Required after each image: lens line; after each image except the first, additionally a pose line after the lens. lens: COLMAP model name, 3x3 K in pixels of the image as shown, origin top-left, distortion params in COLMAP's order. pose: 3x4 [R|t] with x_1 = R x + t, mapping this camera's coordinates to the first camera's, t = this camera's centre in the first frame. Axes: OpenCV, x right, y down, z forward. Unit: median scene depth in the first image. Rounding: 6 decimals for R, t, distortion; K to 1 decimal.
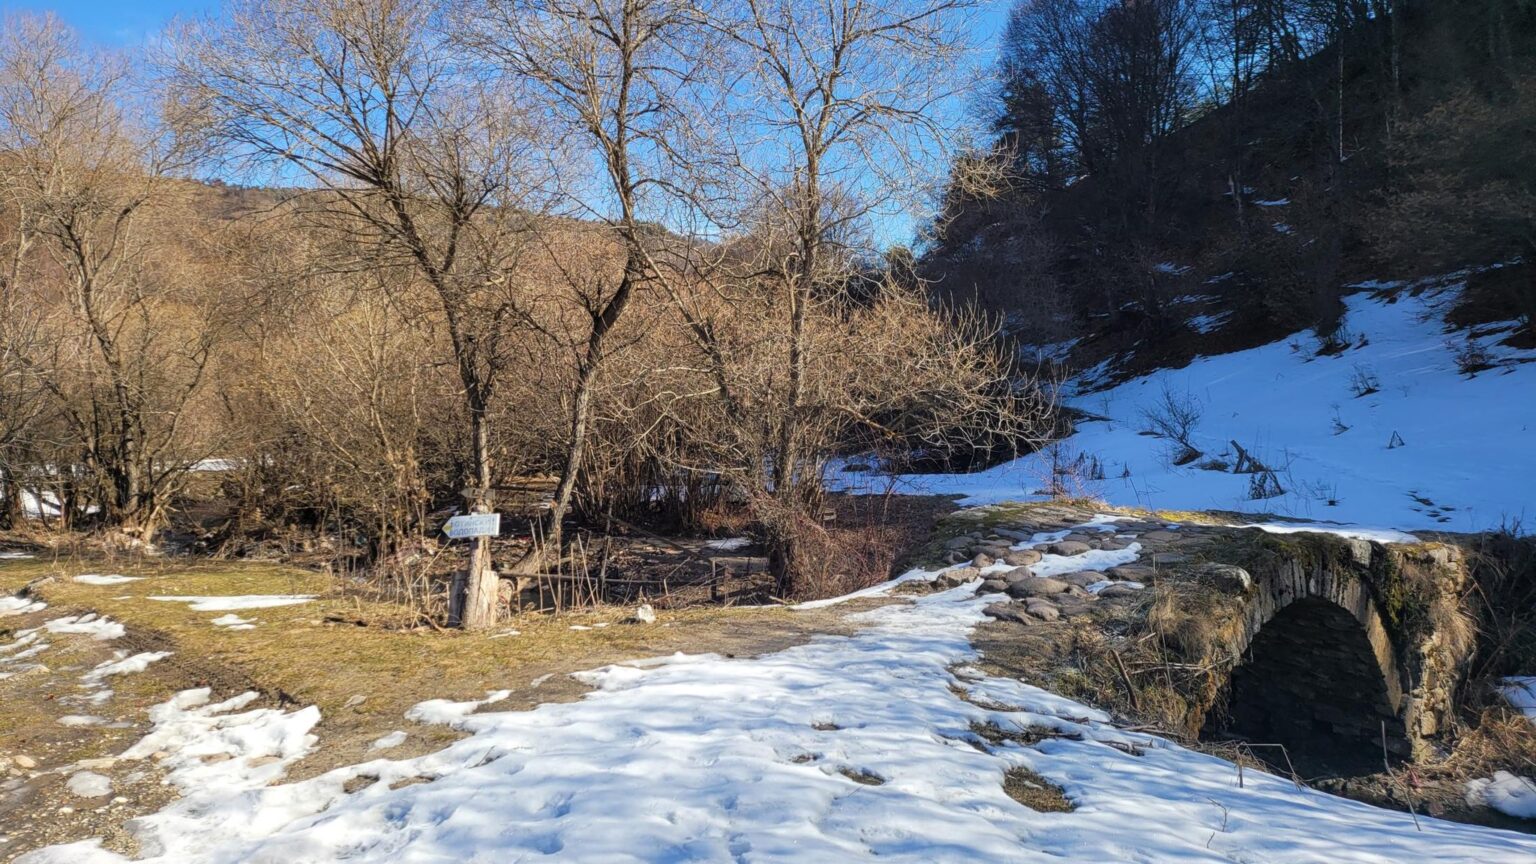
lens RADIAL K [[1050.9, 0, 775.3], [0, 1050.9, 404.0], [0, 0, 1]] dist [0.074734, -0.071337]
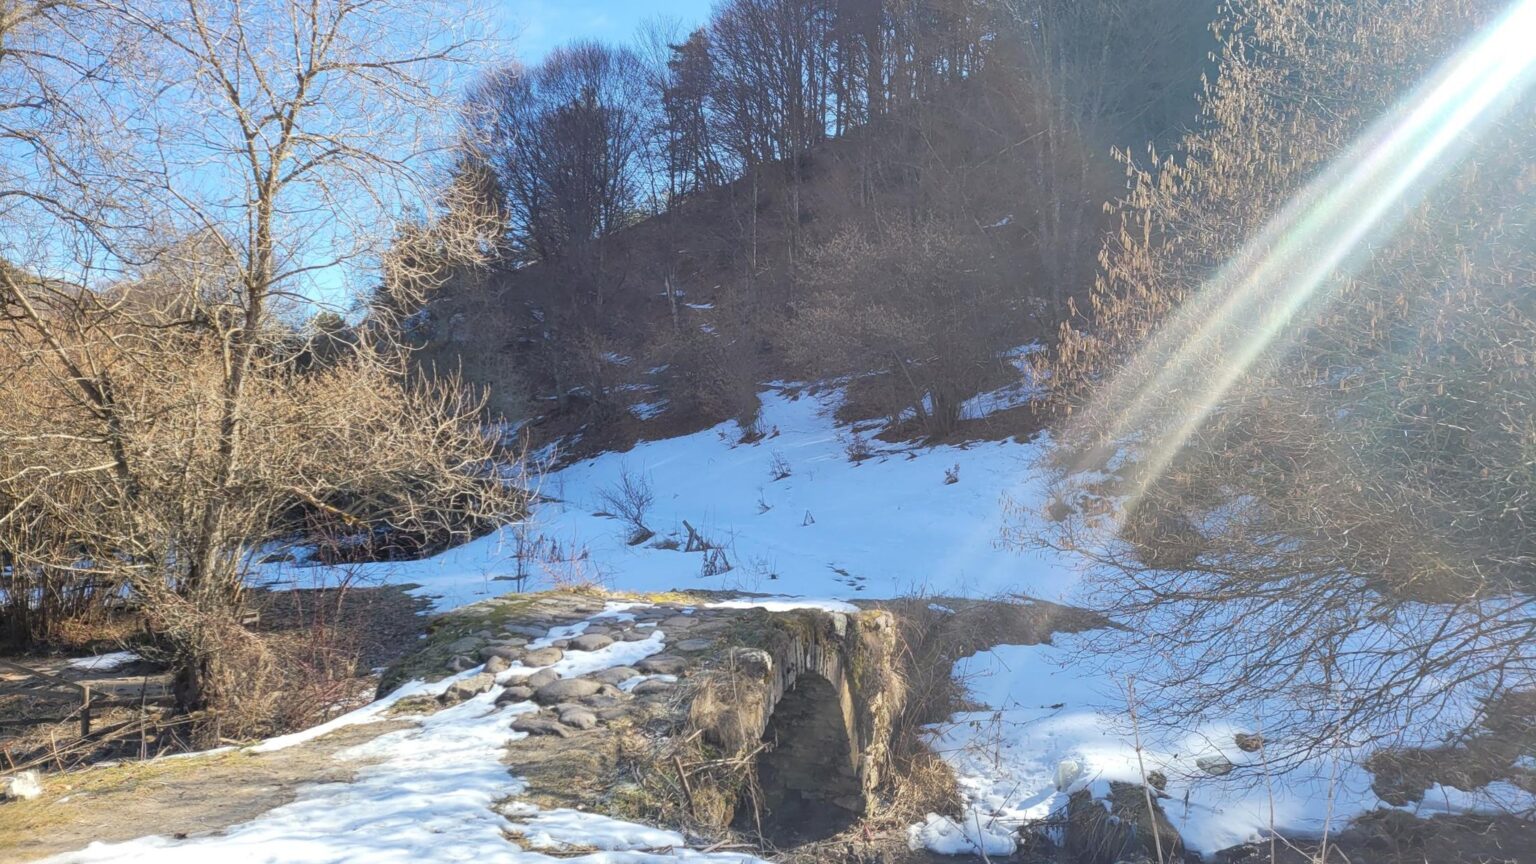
lens RADIAL K [[1038.8, 0, 781.7], [0, 1038.8, 401.5], [0, 0, 1]] dist [0.082438, -0.084876]
pose [[0.858739, 0.047987, 0.510162, -0.043215], [-0.007135, 0.996629, -0.081734, 0.000007], [-0.512364, 0.066548, 0.856186, 0.090295]]
